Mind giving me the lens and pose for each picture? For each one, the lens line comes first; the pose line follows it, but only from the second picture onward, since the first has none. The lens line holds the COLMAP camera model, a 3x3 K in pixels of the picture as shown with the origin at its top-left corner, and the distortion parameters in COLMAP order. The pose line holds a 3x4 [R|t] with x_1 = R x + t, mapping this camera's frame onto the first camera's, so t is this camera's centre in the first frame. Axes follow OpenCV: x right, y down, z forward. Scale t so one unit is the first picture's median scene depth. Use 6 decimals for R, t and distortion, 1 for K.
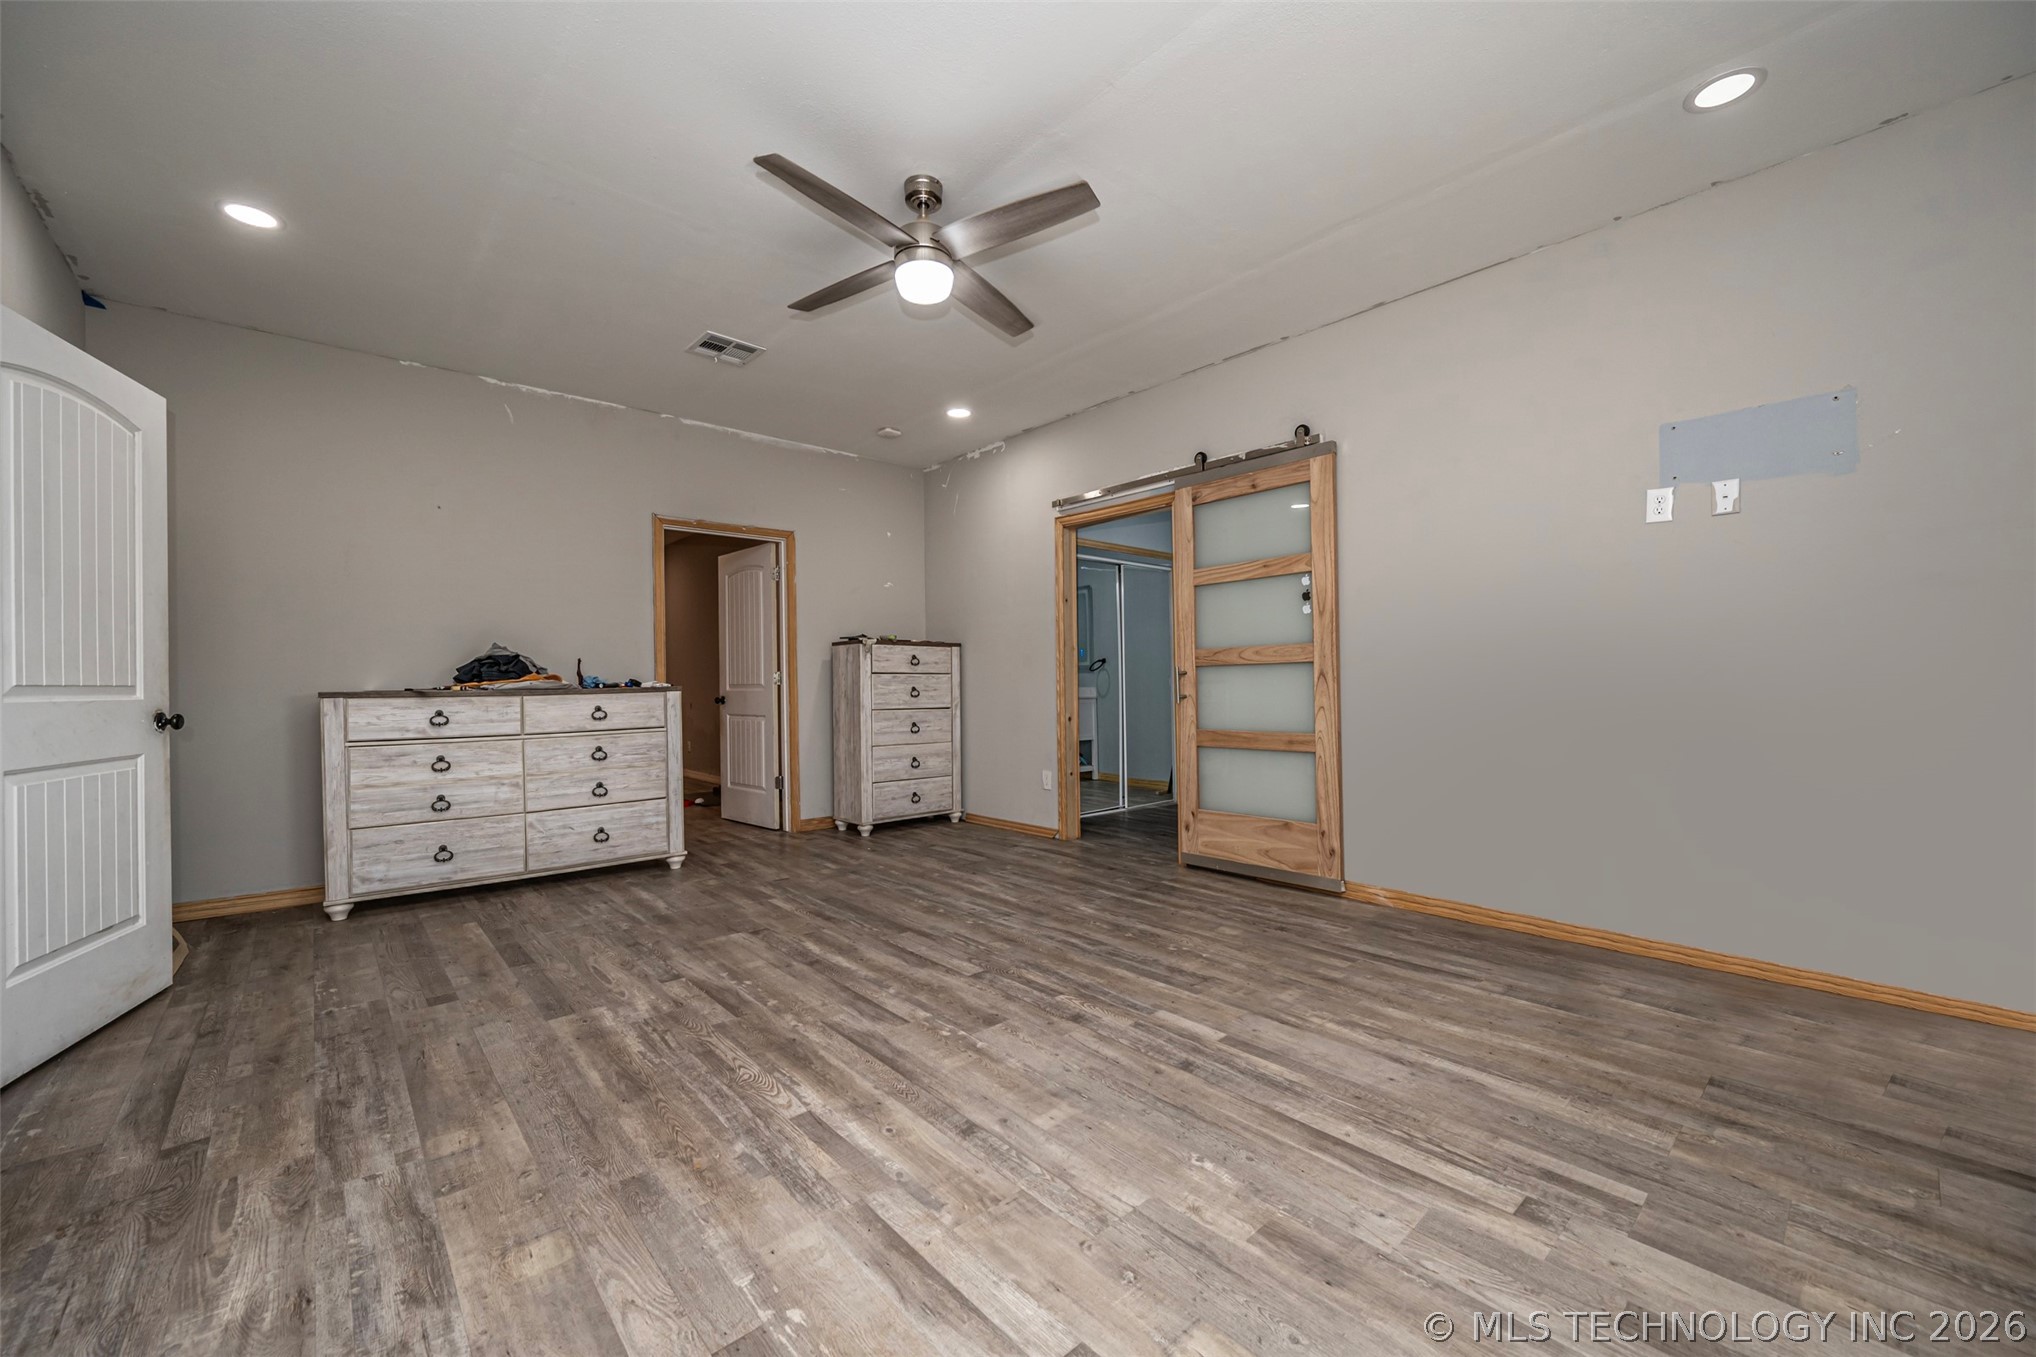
lens RADIAL K [[798.7, 0, 1021.3], [0, 798.7, 669.1], [0, 0, 1]] dist [-0.001531, 0.000391]
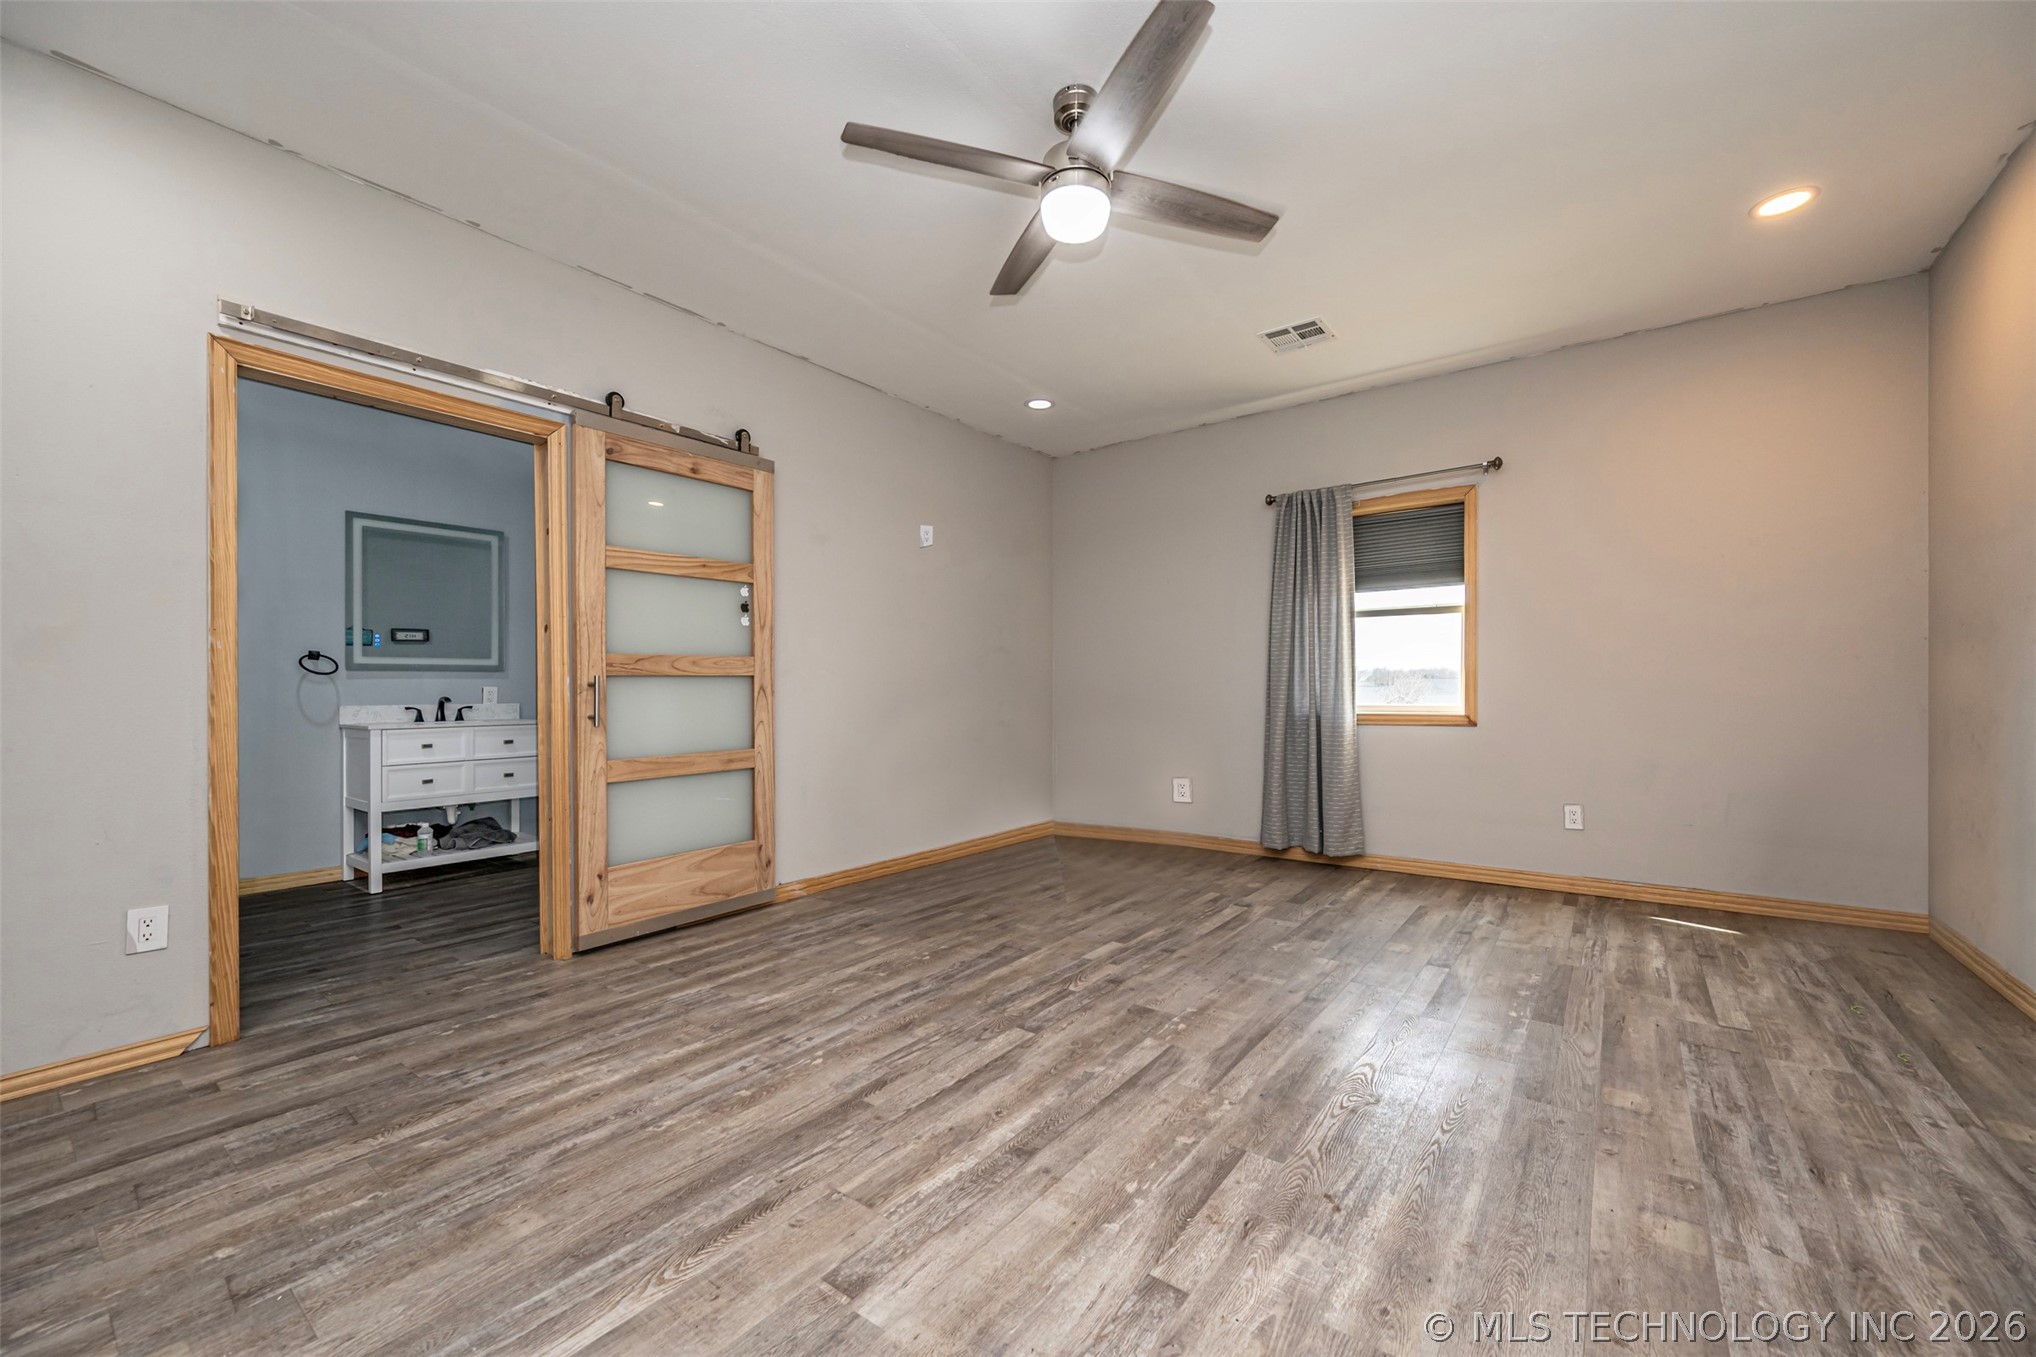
lens RADIAL K [[798.7, 0, 1021.0], [0, 798.7, 697.4], [0, 0, 1]] dist [-0.001531, 0.000391]
pose [[-0.197695, 0.004568, 0.980253, -0.887478], [-0.004425, 0.999975, -0.005552, 0.028489], [-0.980254, -0.005436, -0.197669, 1.166408]]
